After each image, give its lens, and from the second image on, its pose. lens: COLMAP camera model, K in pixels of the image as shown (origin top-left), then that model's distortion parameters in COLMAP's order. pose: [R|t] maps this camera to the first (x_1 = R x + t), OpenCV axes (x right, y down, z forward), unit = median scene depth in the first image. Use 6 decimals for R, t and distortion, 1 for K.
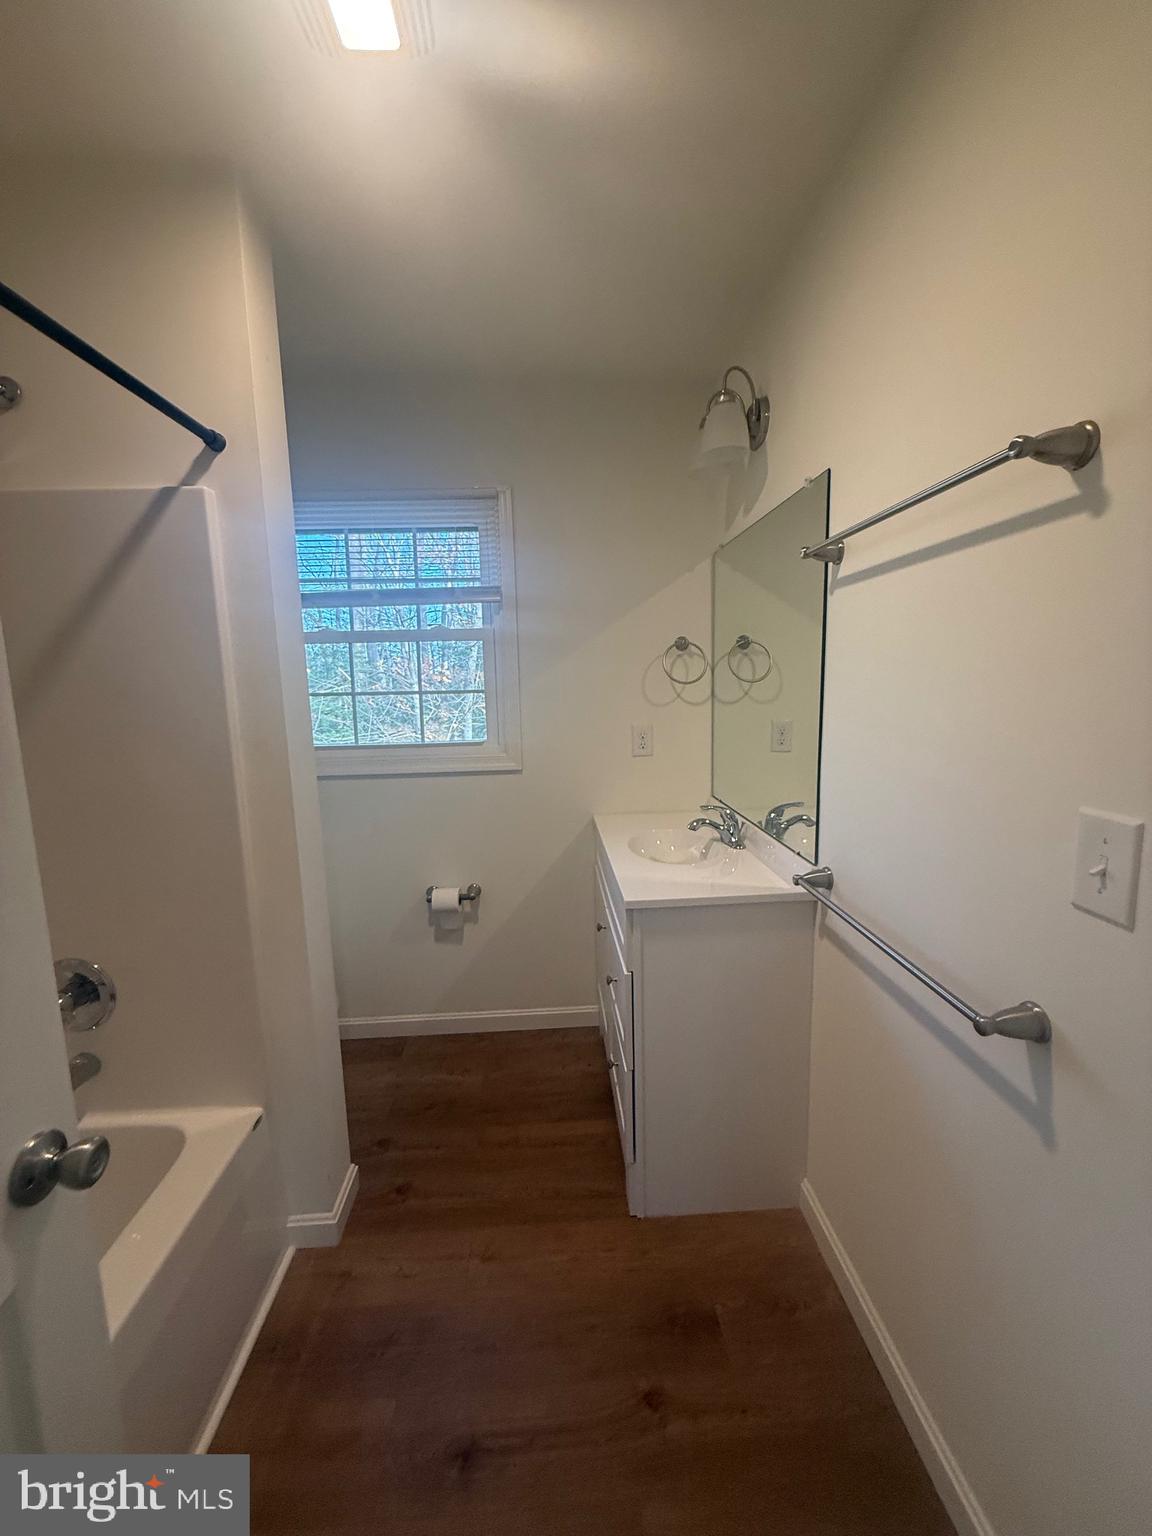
lens RADIAL K [[616.1, 0, 582.8], [0, 616.1, 763.8], [0, 0, 1]] dist [0.001209, -0.000085]
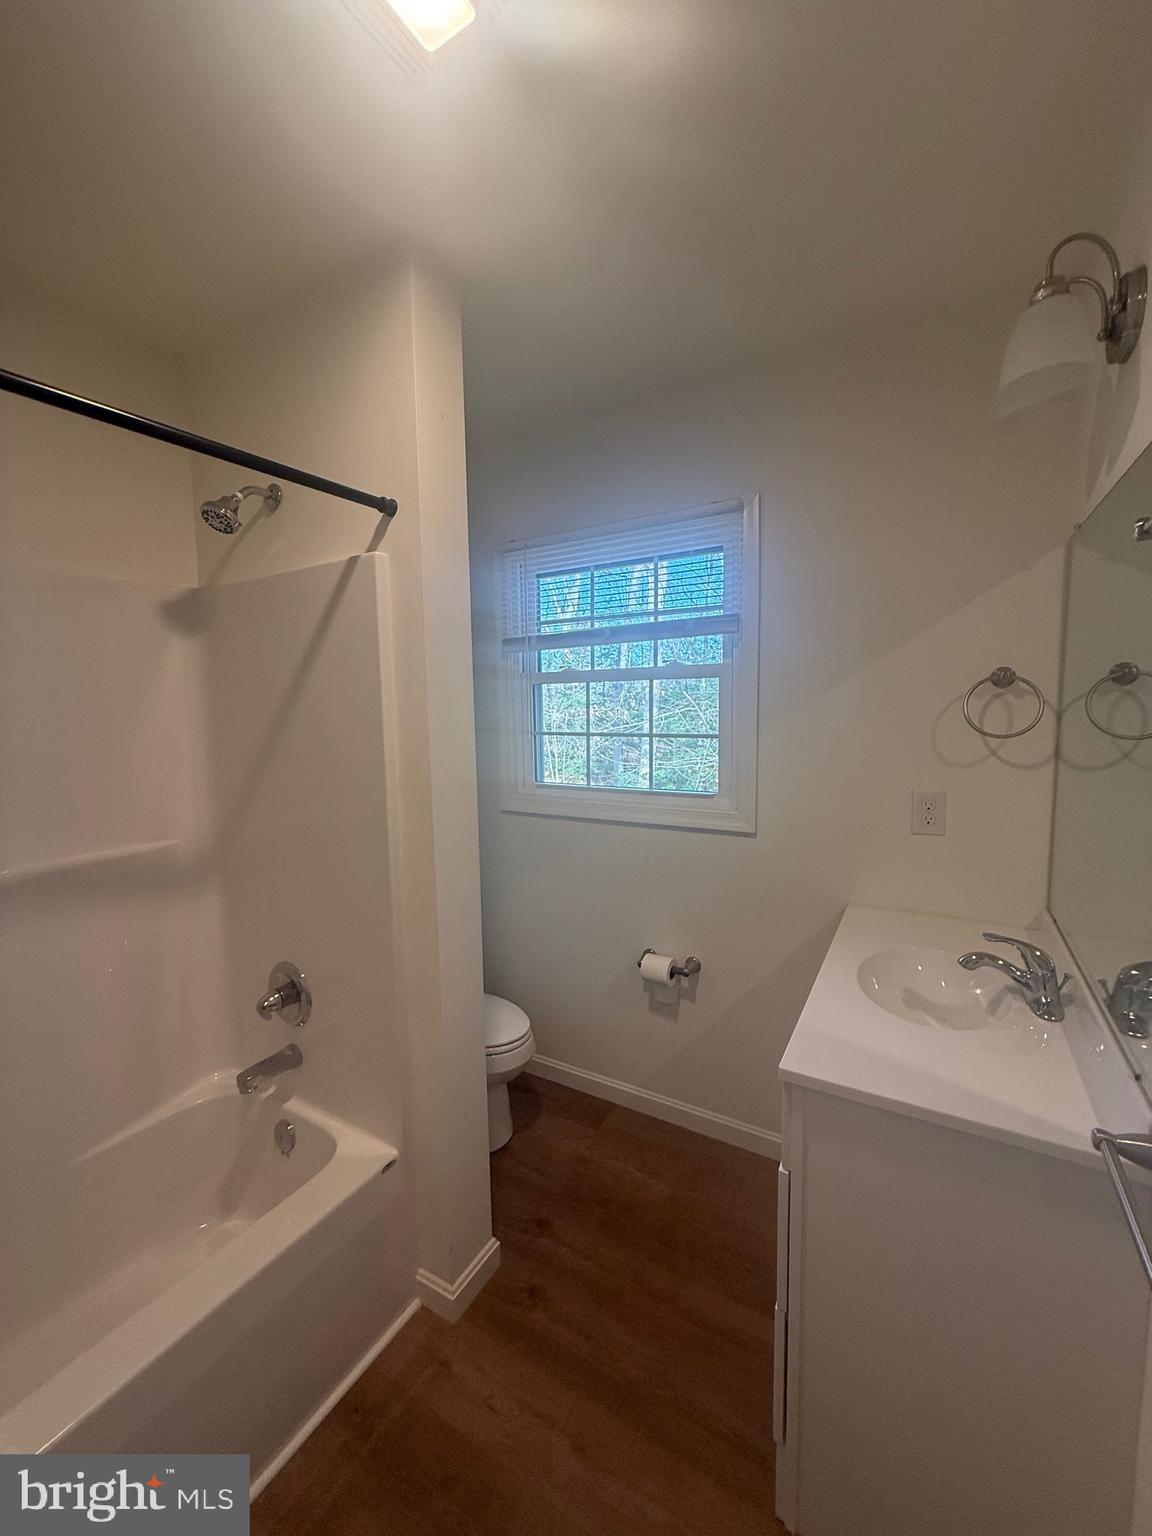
lens RADIAL K [[616.1, 0, 580.6], [0, 616.1, 761.8], [0, 0, 1]] dist [0.001209, -0.000085]
pose [[0.828620, 0.063033, -0.556251, 0.168651], [-0.079506, 0.996819, -0.005479, -0.065897], [0.554137, 0.048765, 0.830996, 0.195766]]
